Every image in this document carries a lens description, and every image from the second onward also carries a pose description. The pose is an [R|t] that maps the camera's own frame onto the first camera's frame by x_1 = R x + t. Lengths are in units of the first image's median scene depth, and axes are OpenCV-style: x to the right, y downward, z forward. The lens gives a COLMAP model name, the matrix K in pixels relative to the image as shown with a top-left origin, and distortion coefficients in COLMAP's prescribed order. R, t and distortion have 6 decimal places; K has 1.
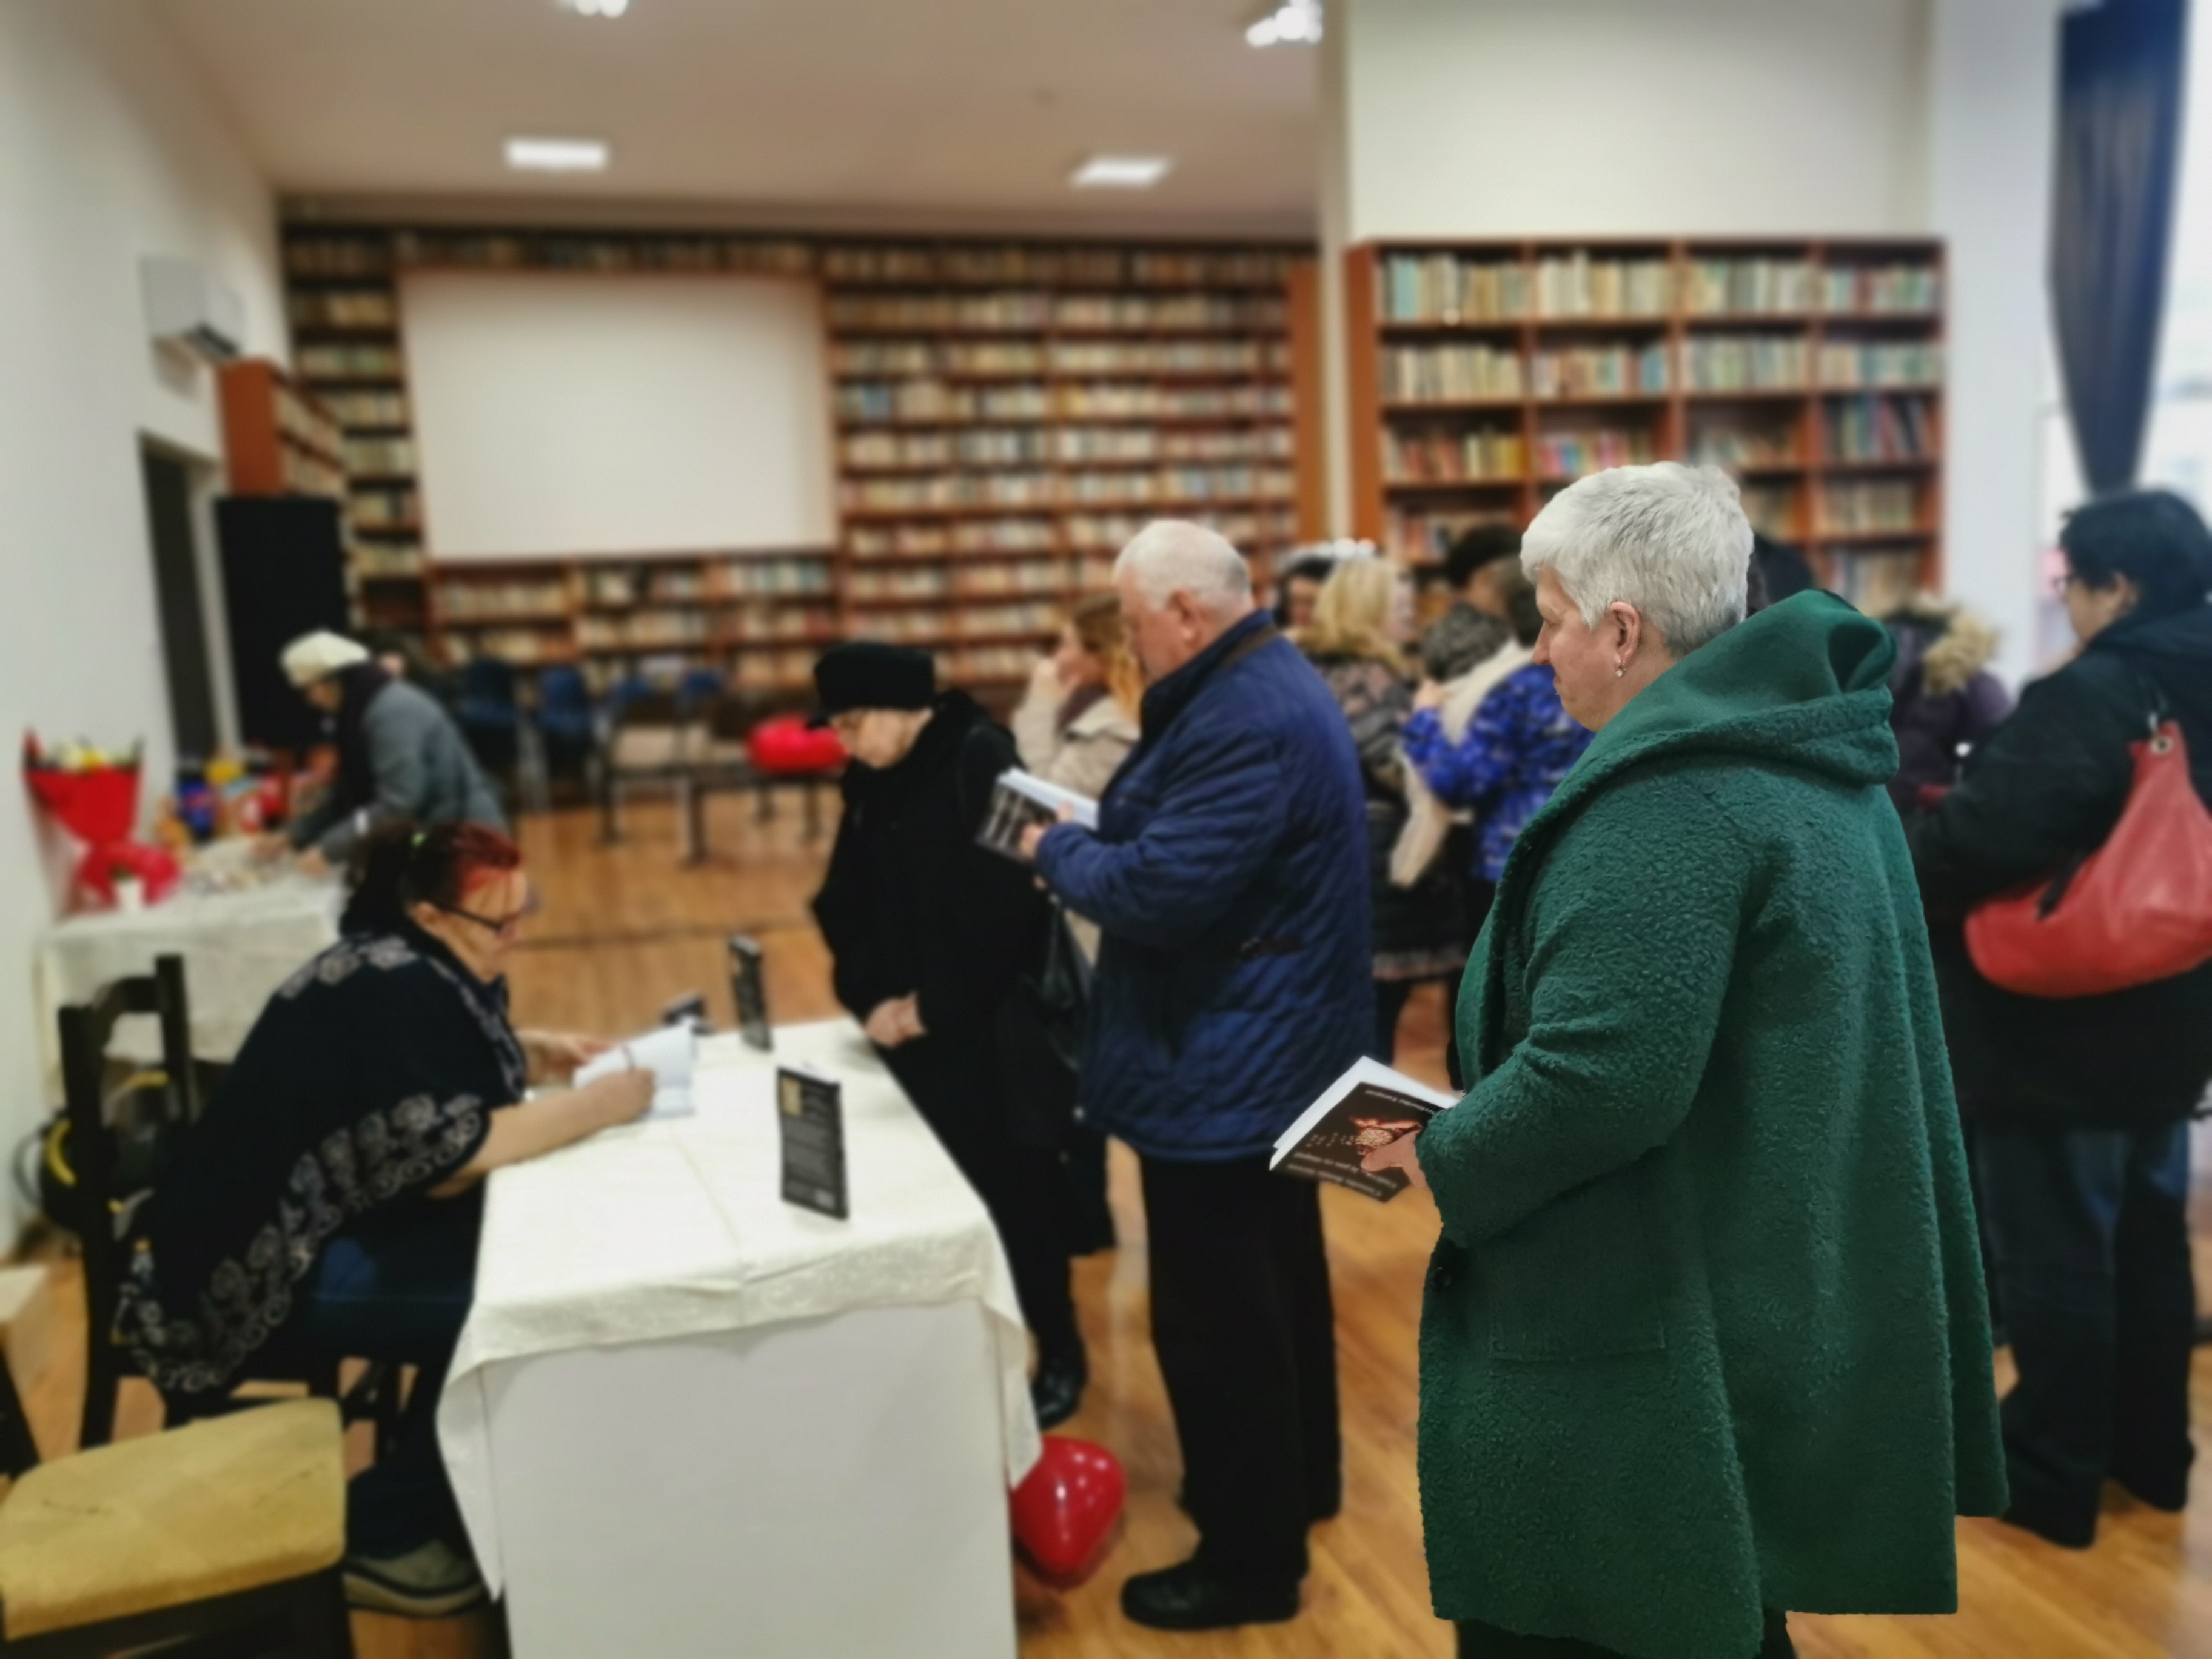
lens RADIAL K [[1716.0, 0, 1114.1], [0, 1716.0, 834.1], [0, 0, 1]] dist [0.066036, -0.089616]
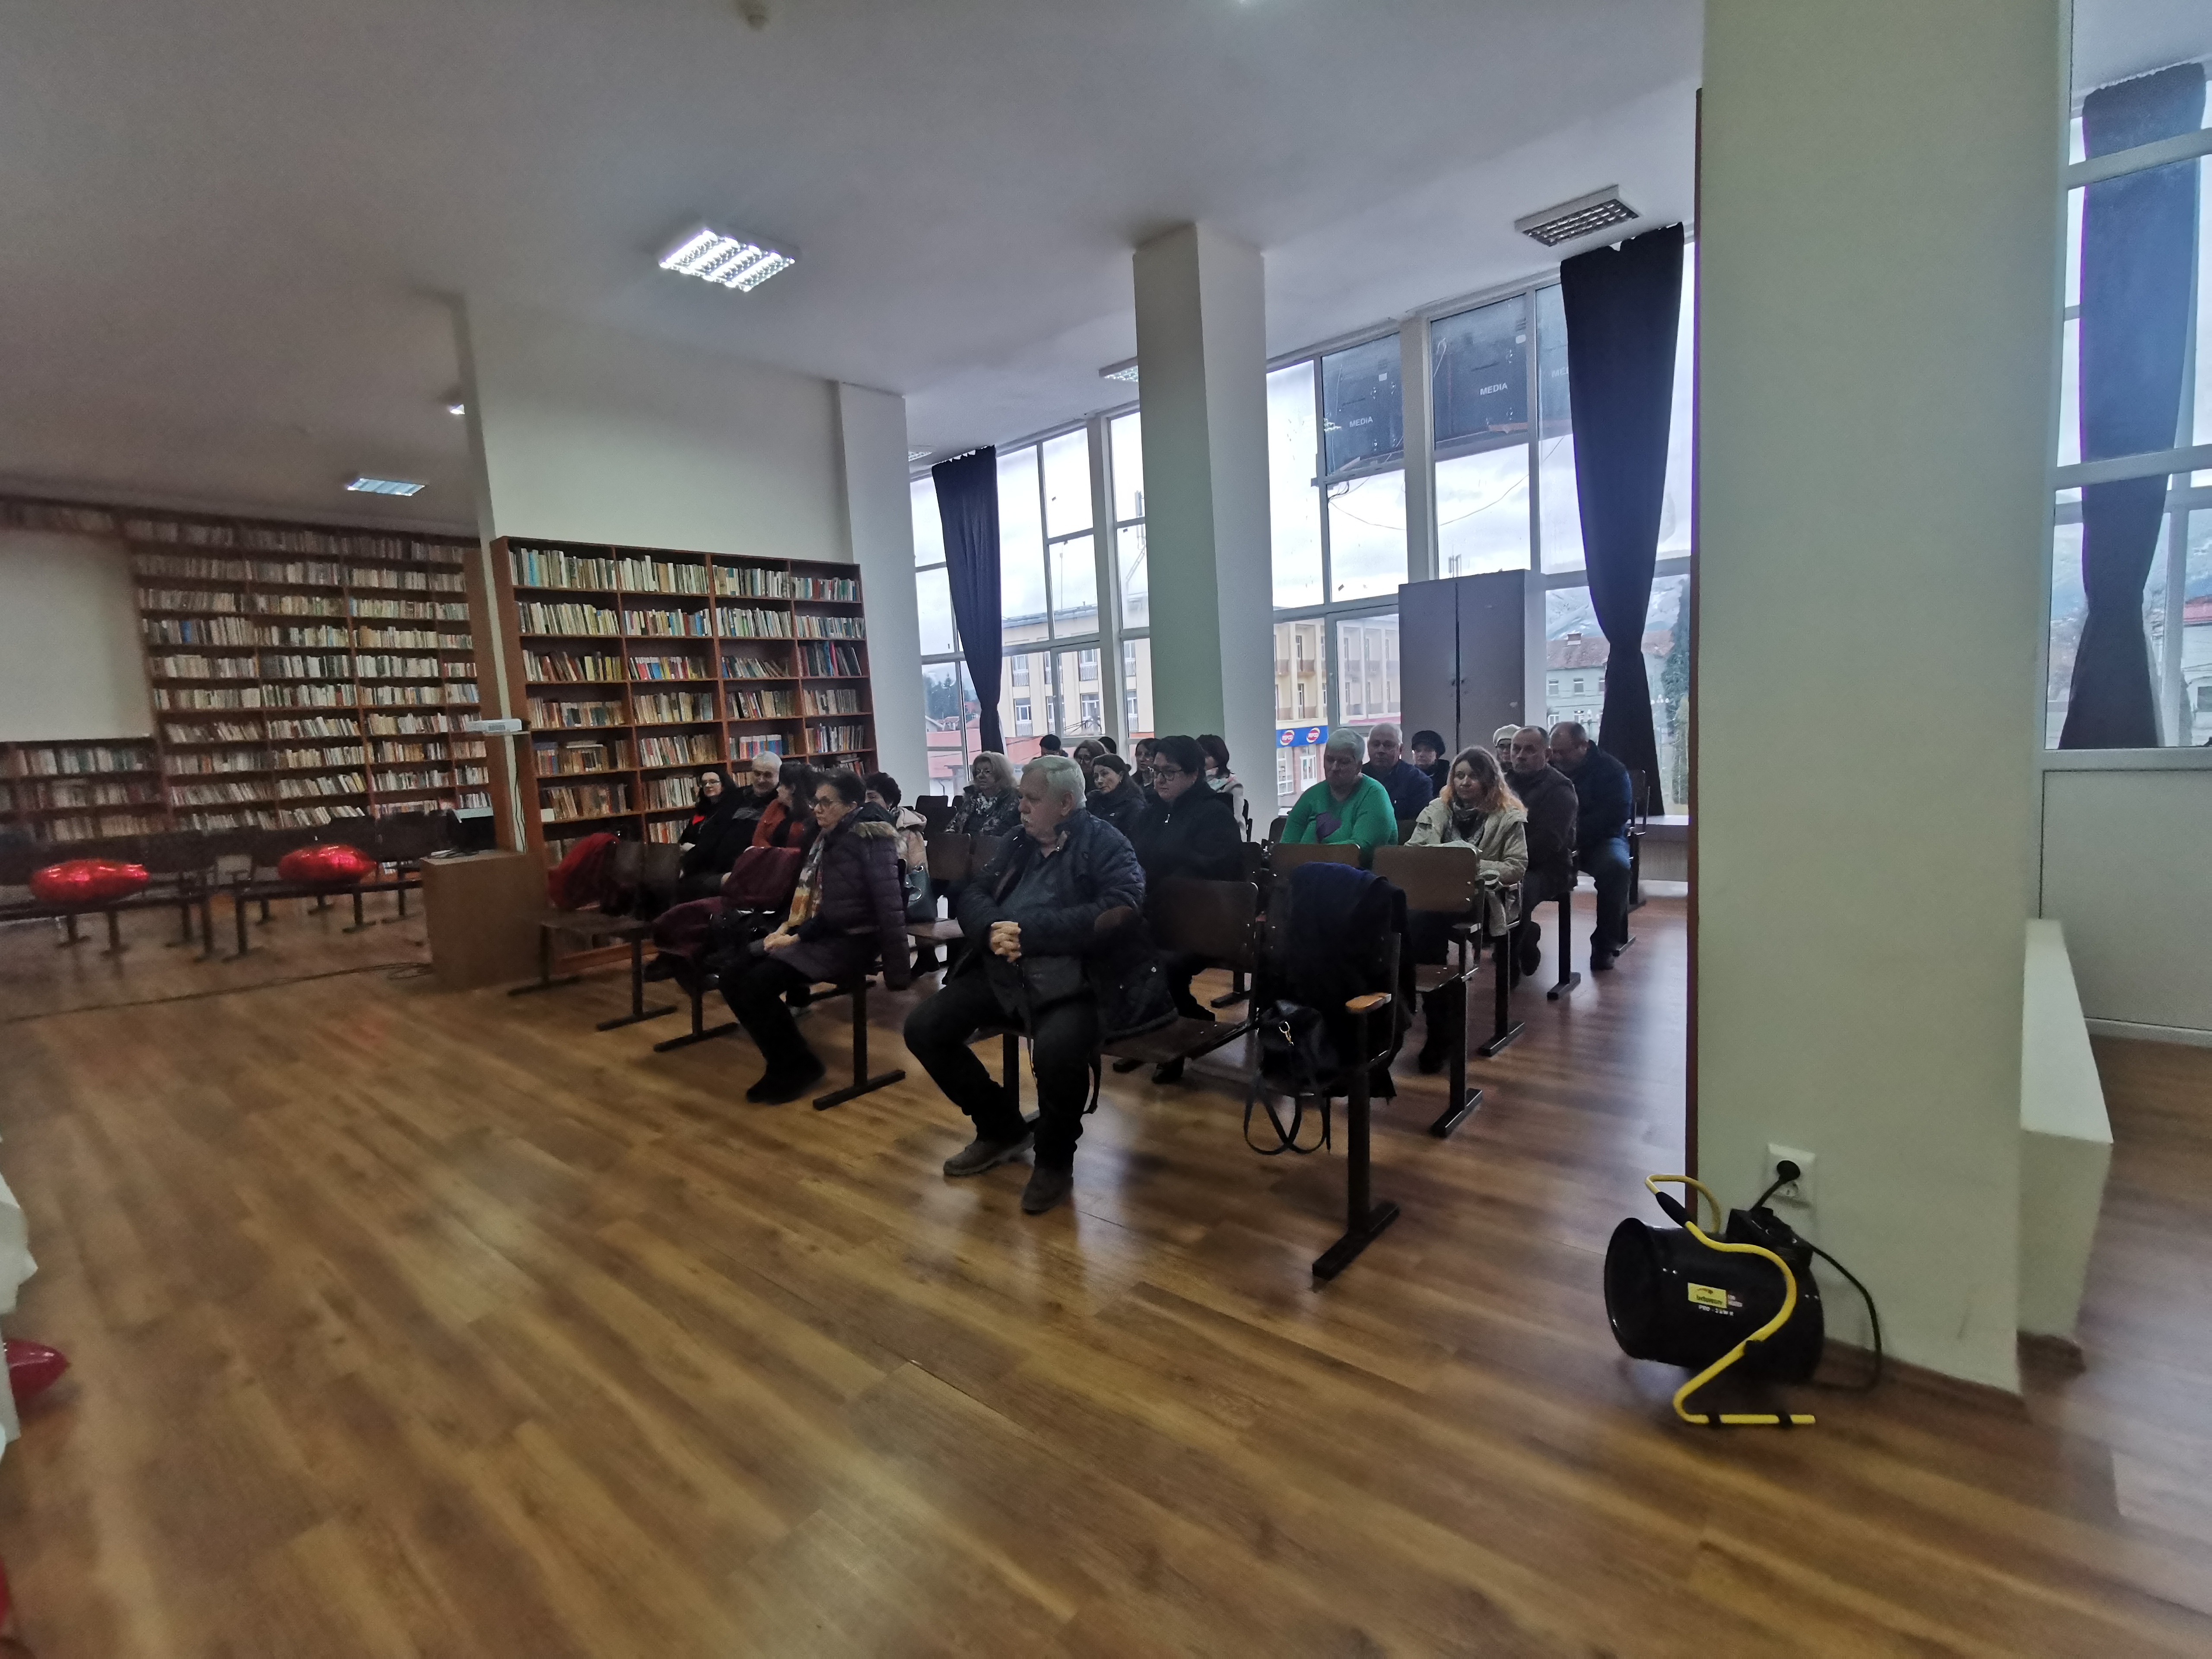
lens RADIAL K [[1021.5, 0, 1108.1], [0, 1021.5, 824.2], [0, 0, 1]] dist [-0.001366, 0.009410]
pose [[0.857532, -0.058065, 0.511143, 0.120030], [0.101156, 0.993243, -0.056876, 0.039860], [-0.504387, 0.100478, 0.857612, -0.094041]]
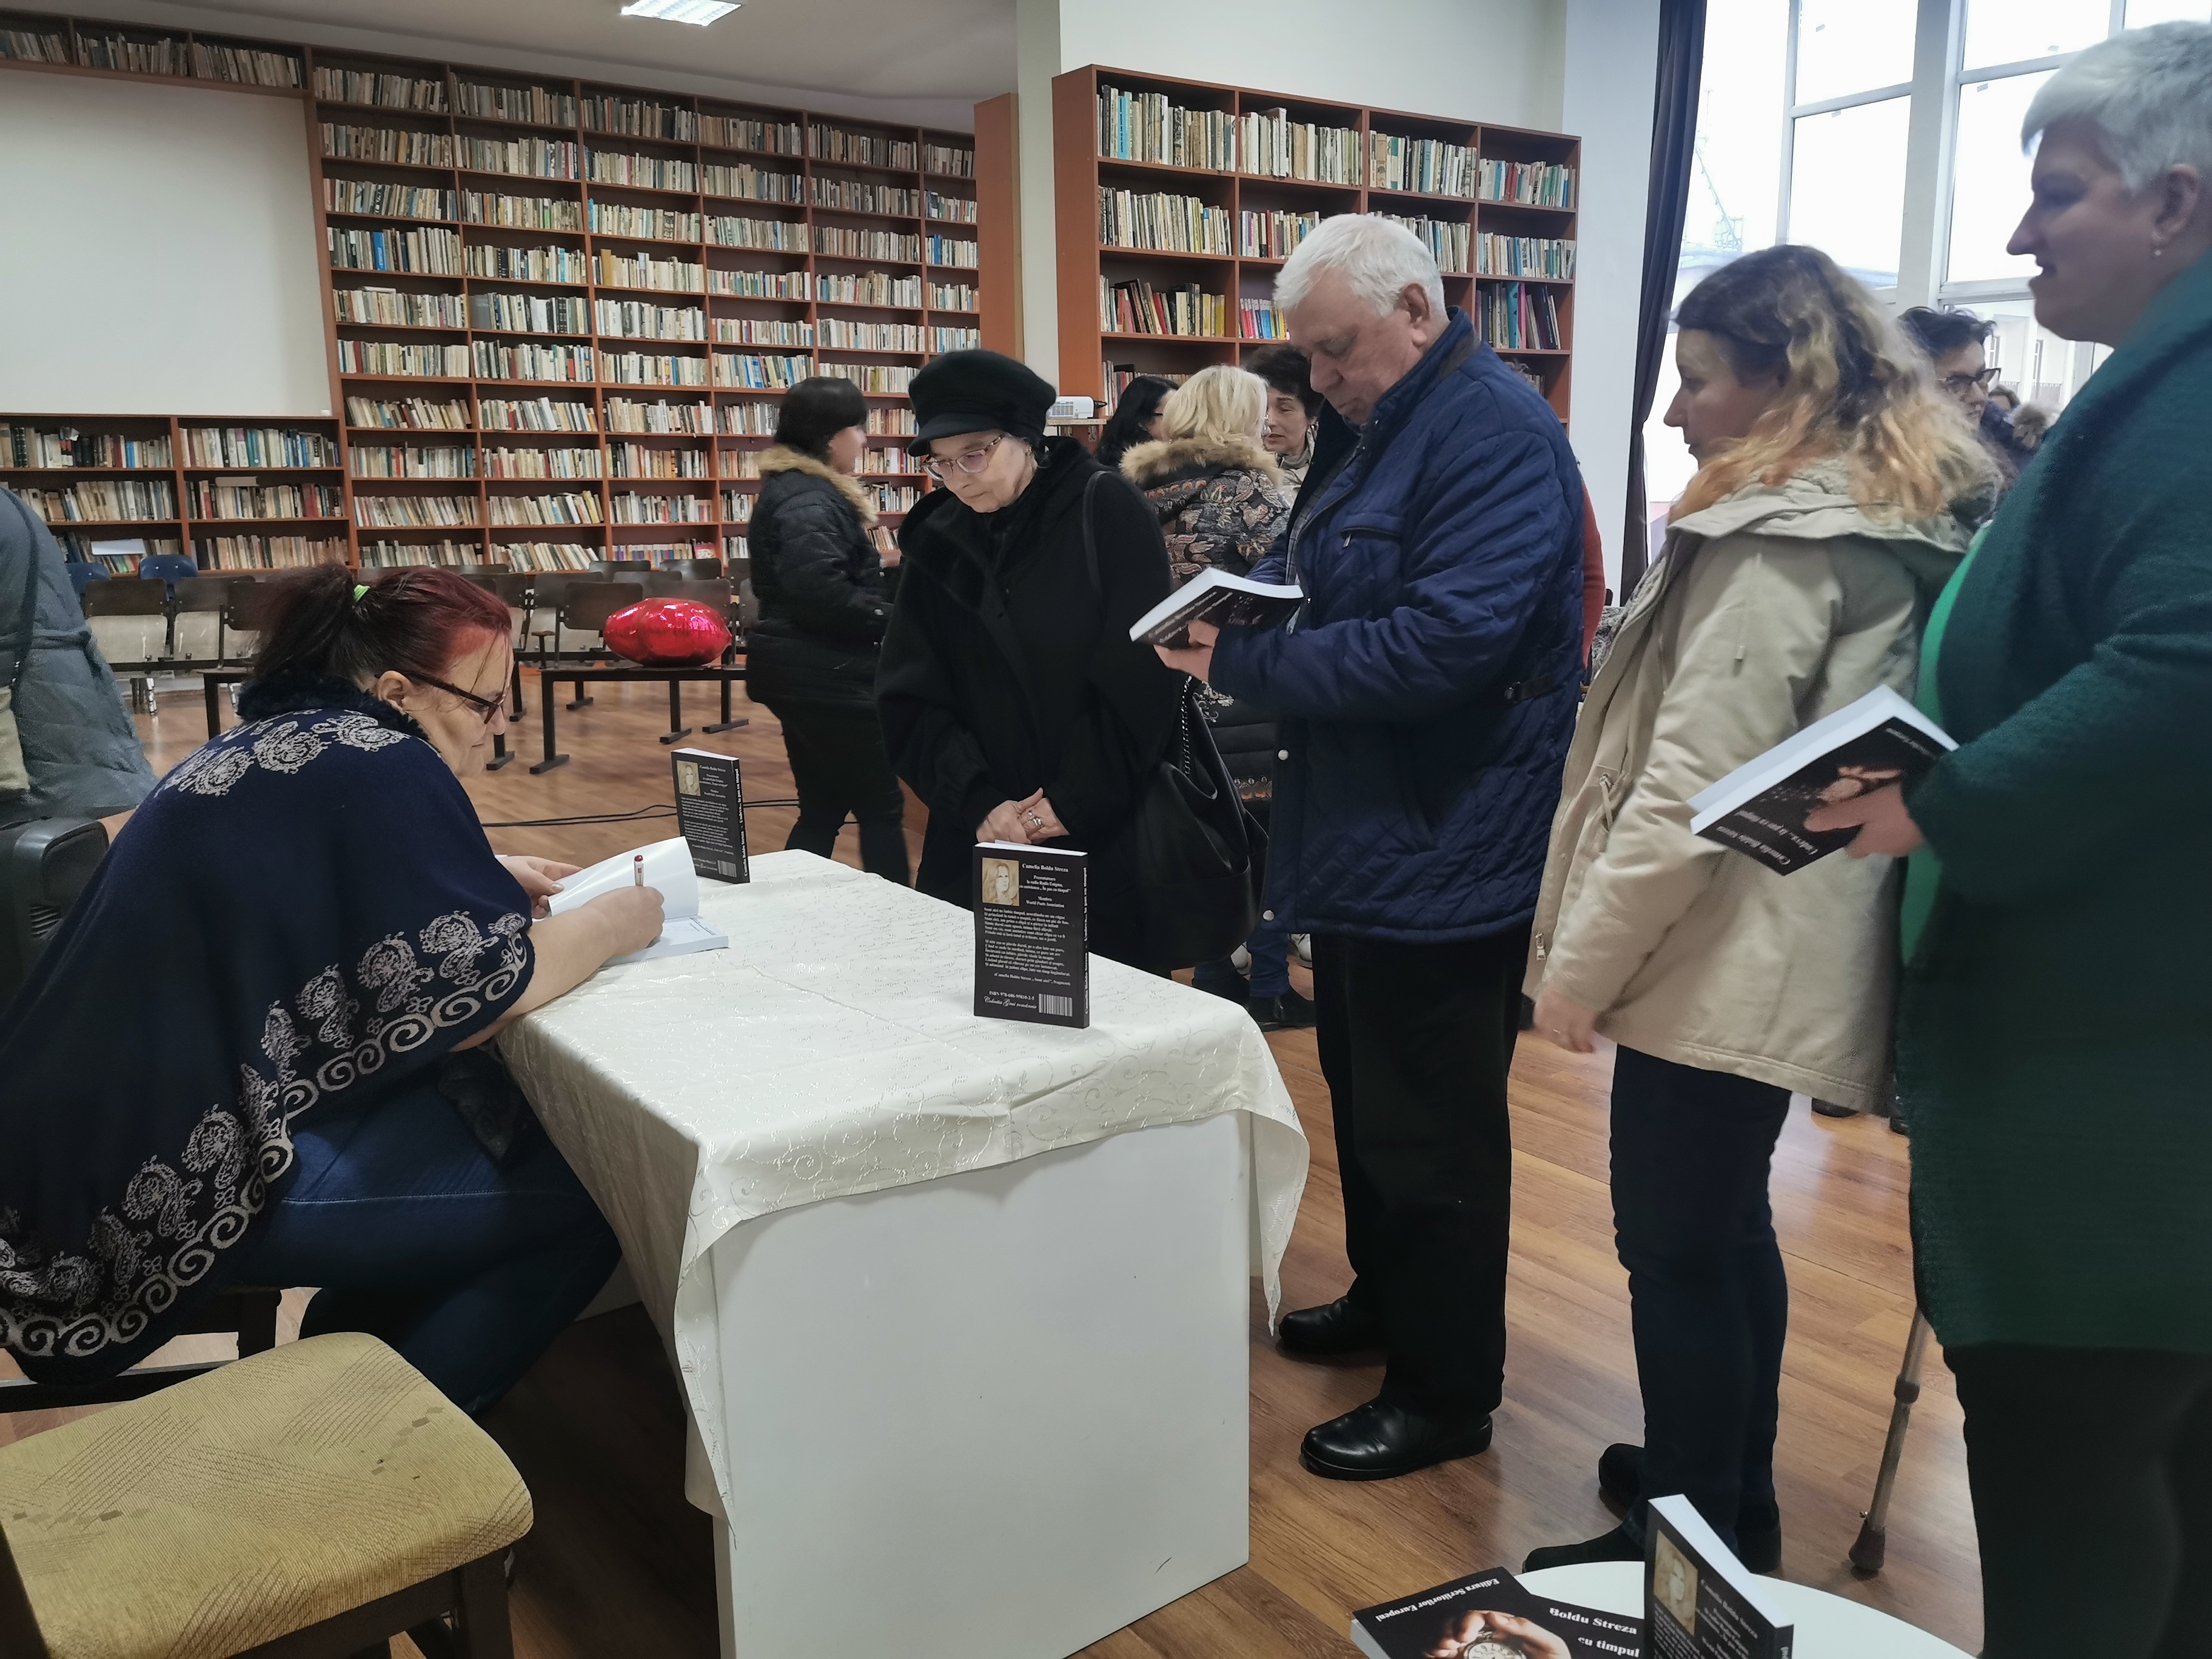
lens RADIAL K [[1716.0, 0, 1120.9], [0, 1716.0, 843.6], [0, 0, 1]] dist [0.066036, -0.089616]
pose [[0.946925, -0.031082, 0.319948, -0.138624], [0.019287, 0.999015, 0.039972, 0.037385], [-0.320875, -0.031679, 0.946591, 0.084145]]
